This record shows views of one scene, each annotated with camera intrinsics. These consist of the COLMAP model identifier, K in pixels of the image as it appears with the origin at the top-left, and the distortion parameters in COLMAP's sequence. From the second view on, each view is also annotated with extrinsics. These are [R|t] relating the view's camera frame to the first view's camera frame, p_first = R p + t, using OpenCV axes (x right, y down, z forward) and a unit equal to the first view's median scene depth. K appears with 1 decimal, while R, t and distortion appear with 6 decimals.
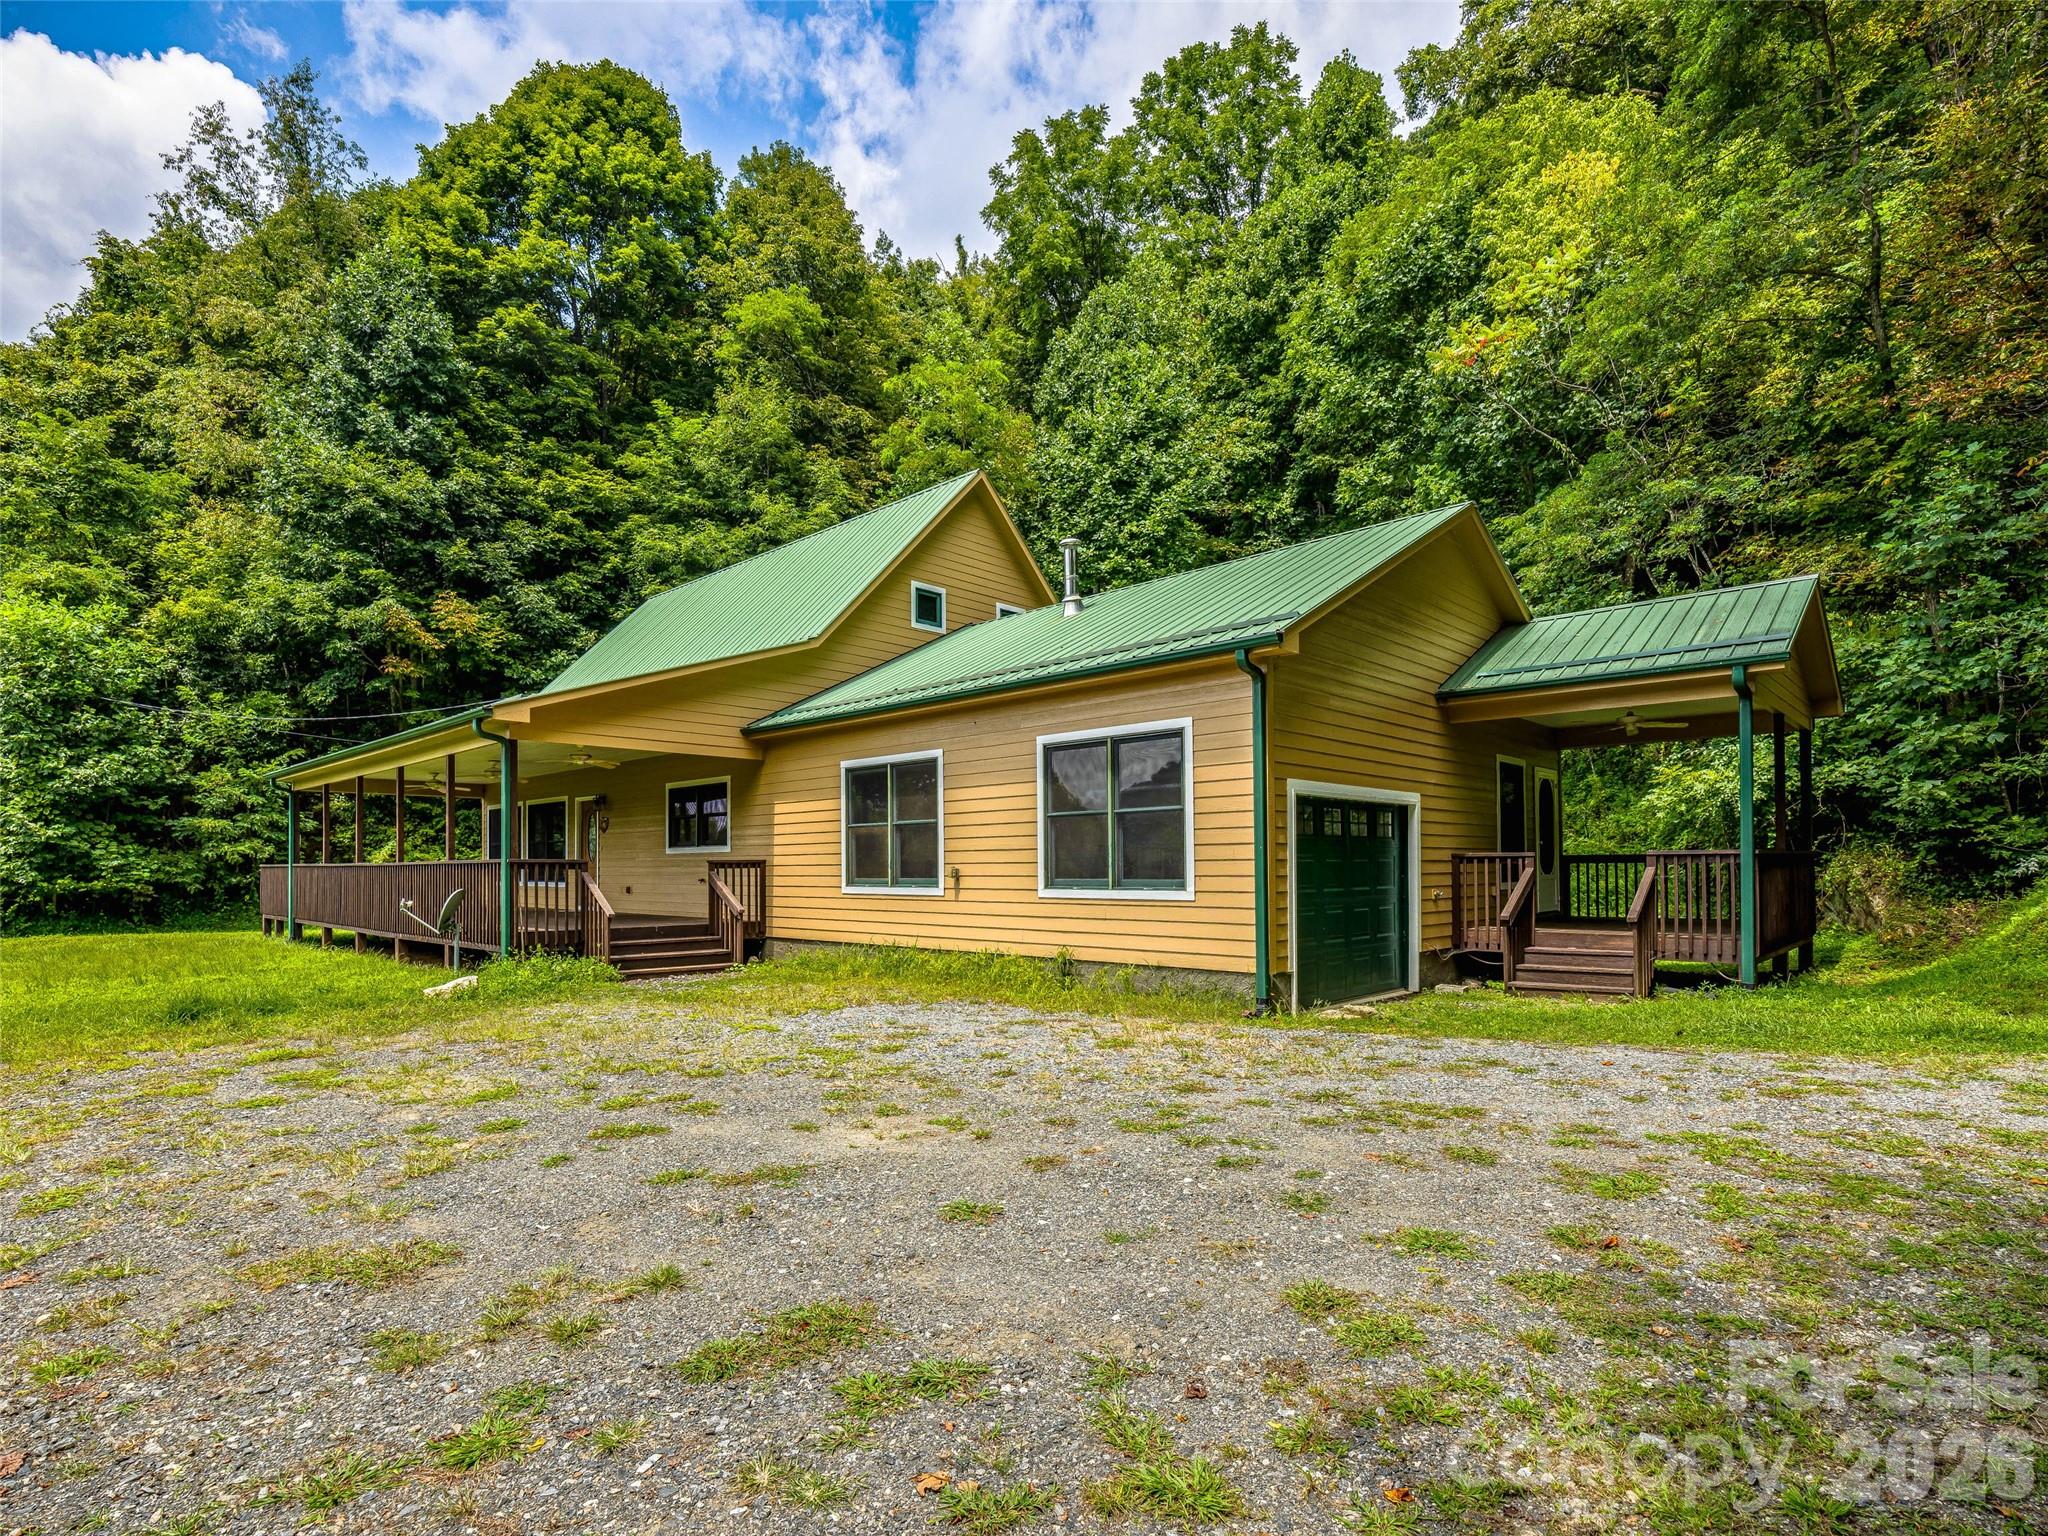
lens RADIAL K [[1071.9, 0, 1020.6], [0, 1071.9, 838.0], [0, 0, 1]] dist [0.011158, -0.000895]
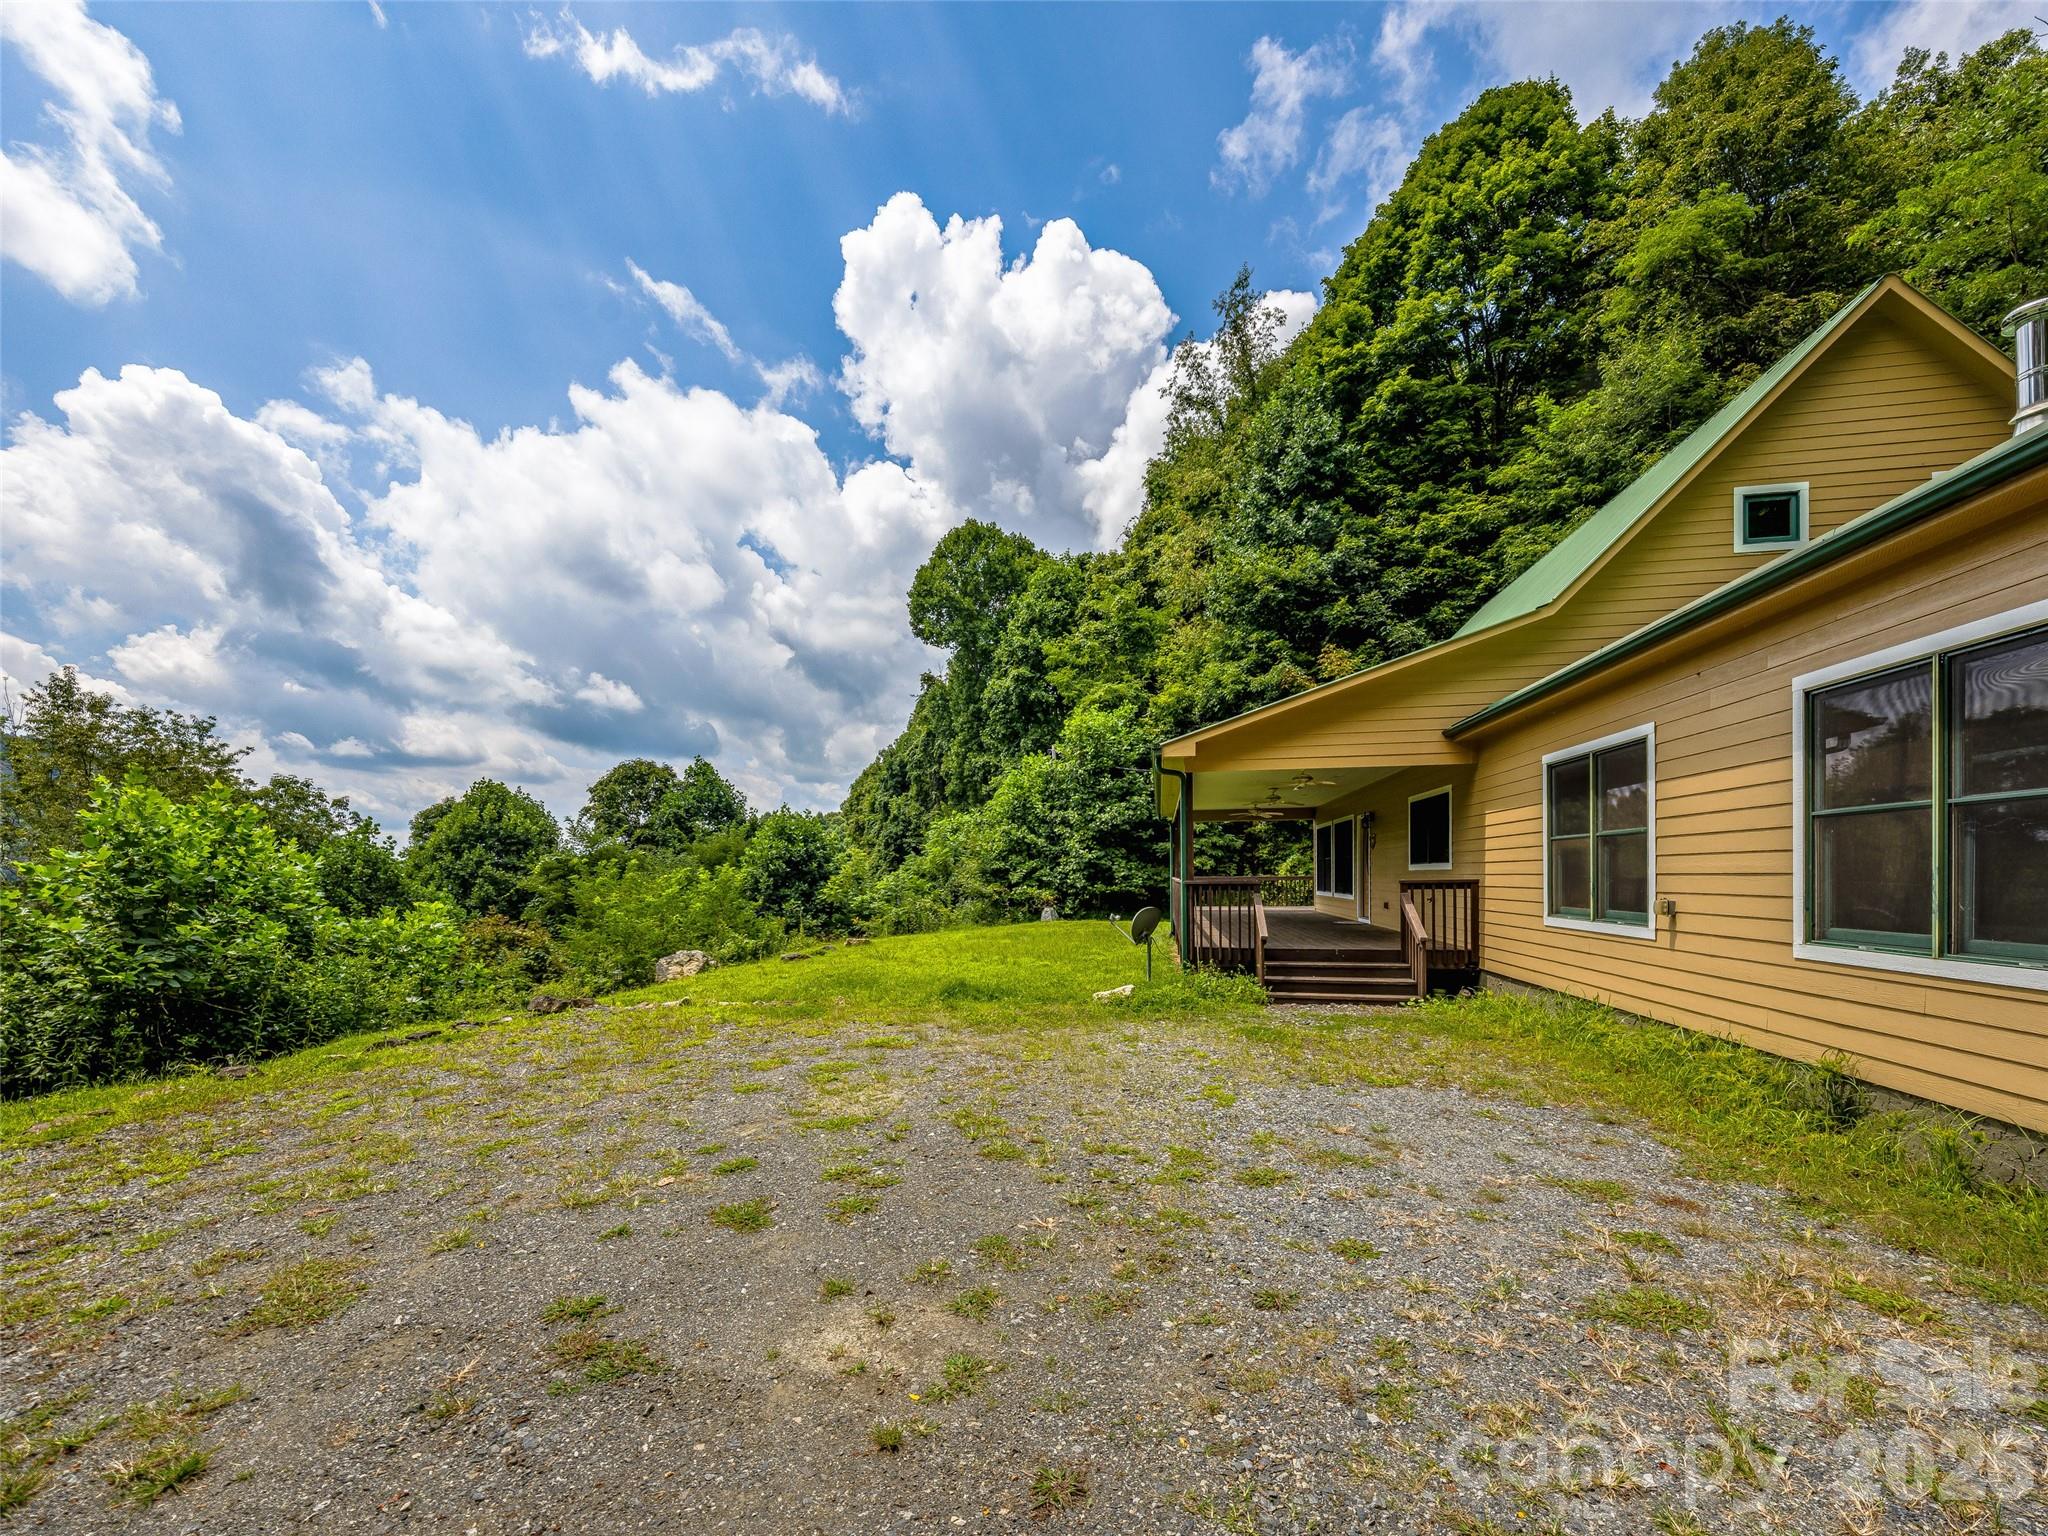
lens RADIAL K [[856.6, 0, 978.6], [0, 856.6, 887.6], [0, 0, 1]] dist [-0.002660, -0.001099]
pose [[0.533078, 0.011963, -0.845981, 0.070311], [0.031185, 0.998943, 0.033777, -0.004802], [0.845491, -0.044388, 0.532142, 0.157521]]
